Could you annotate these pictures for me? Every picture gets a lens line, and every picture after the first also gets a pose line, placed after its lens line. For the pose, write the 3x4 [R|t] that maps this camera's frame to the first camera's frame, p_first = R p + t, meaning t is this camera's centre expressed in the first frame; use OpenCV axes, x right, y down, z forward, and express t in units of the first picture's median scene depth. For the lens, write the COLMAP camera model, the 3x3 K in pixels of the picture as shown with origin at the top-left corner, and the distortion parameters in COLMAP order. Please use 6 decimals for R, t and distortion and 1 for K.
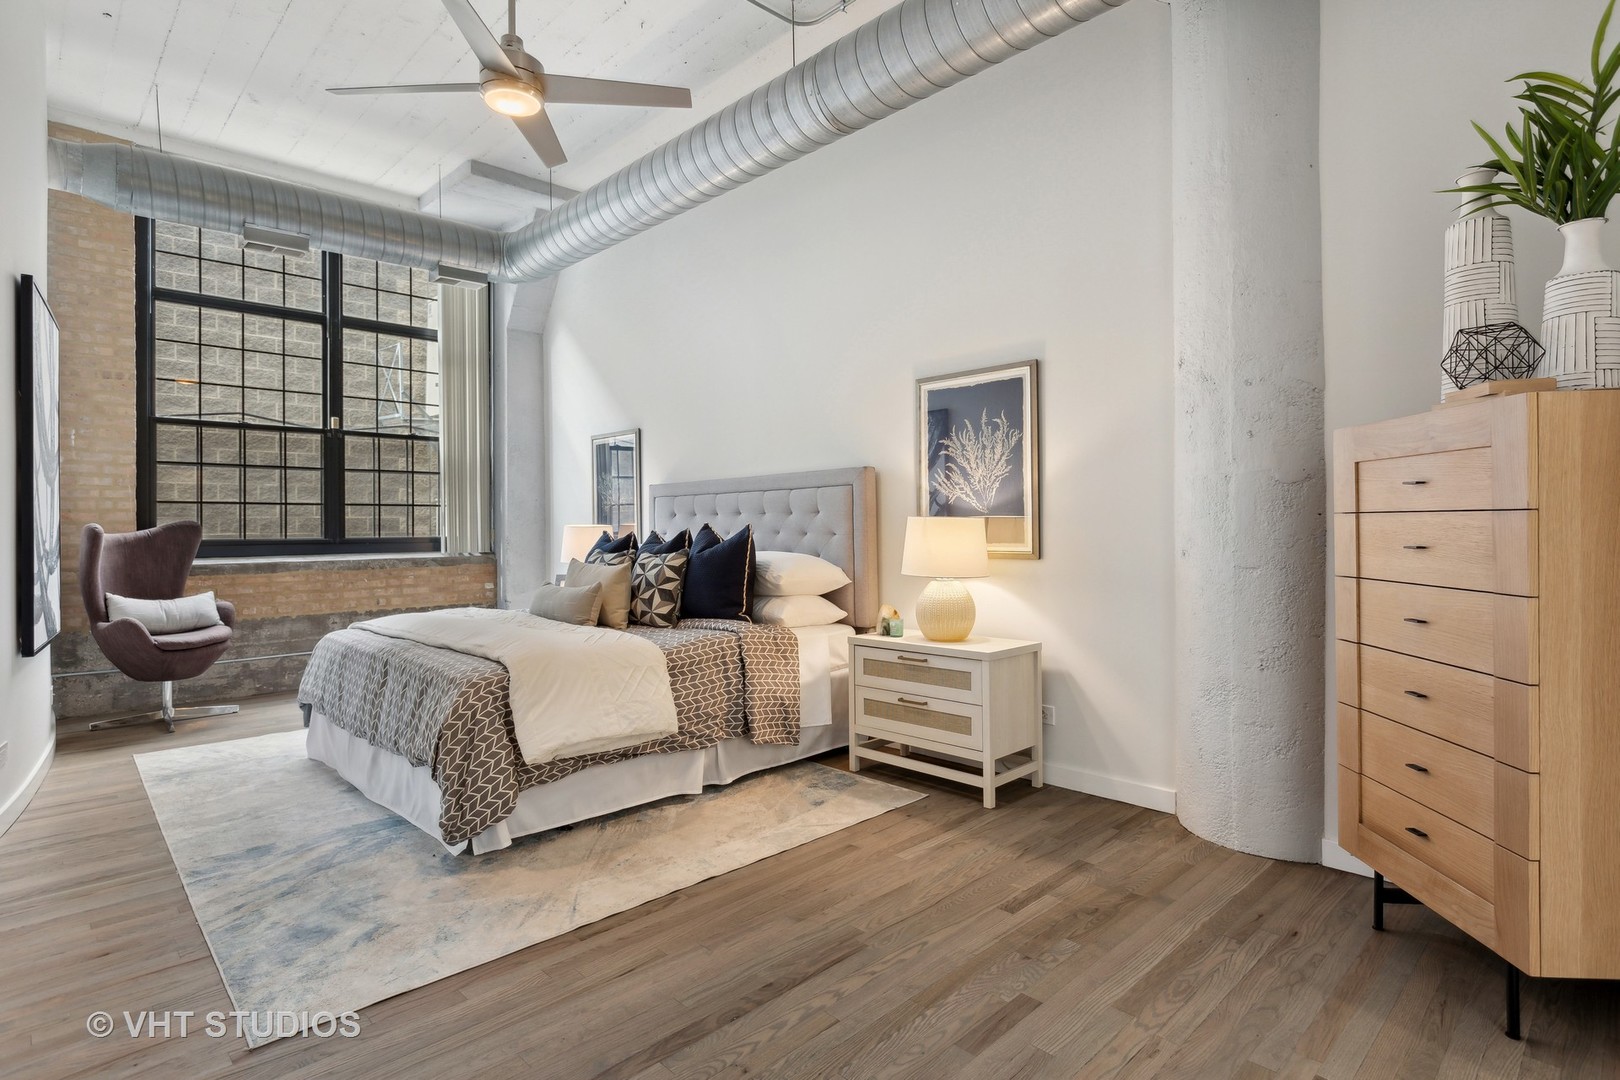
lens RADIAL K [[808.7, 0, 825.1], [0, 808.7, 531.8], [0, 0, 1]] dist [-0.007470, -0.000543]
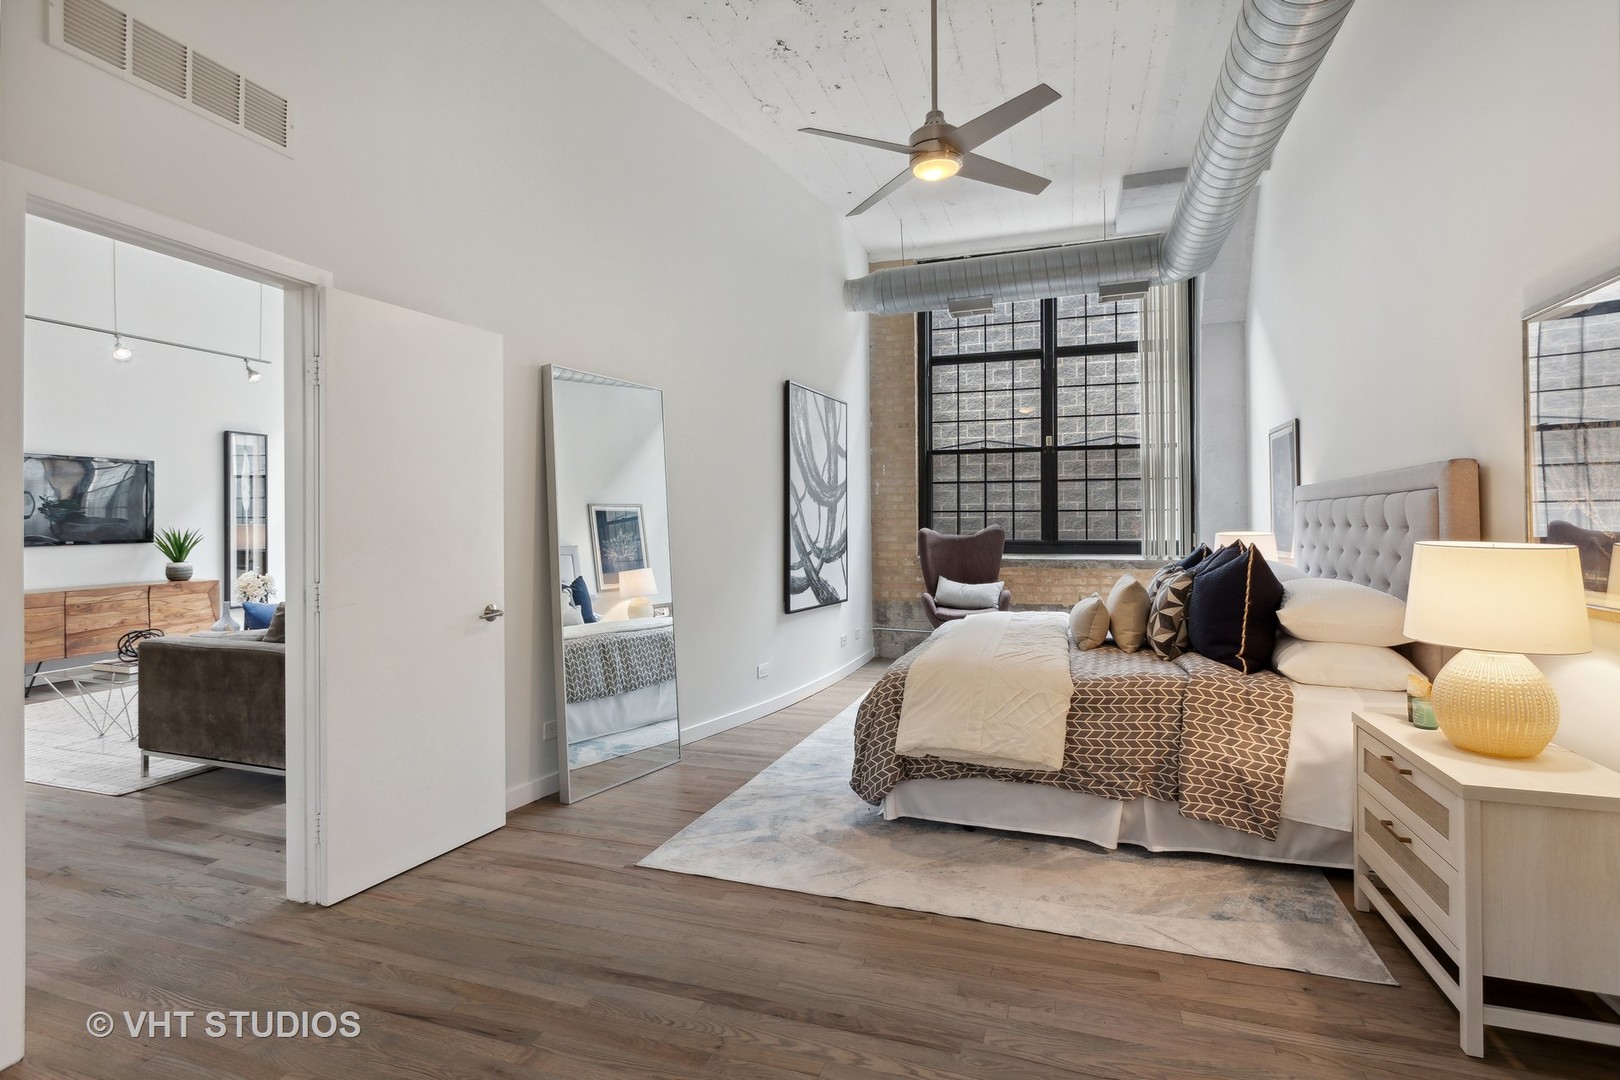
lens RADIAL K [[794.0, 0, 792.0], [0, 794.0, 518.4], [0, 0, 1]] dist [-0.002355, -0.001321]
pose [[0.440555, -0.000228, -0.897726, 0.459073], [-0.003221, 0.999993, -0.001835, -0.035642], [0.897720, 0.003700, 0.440551, 0.289263]]
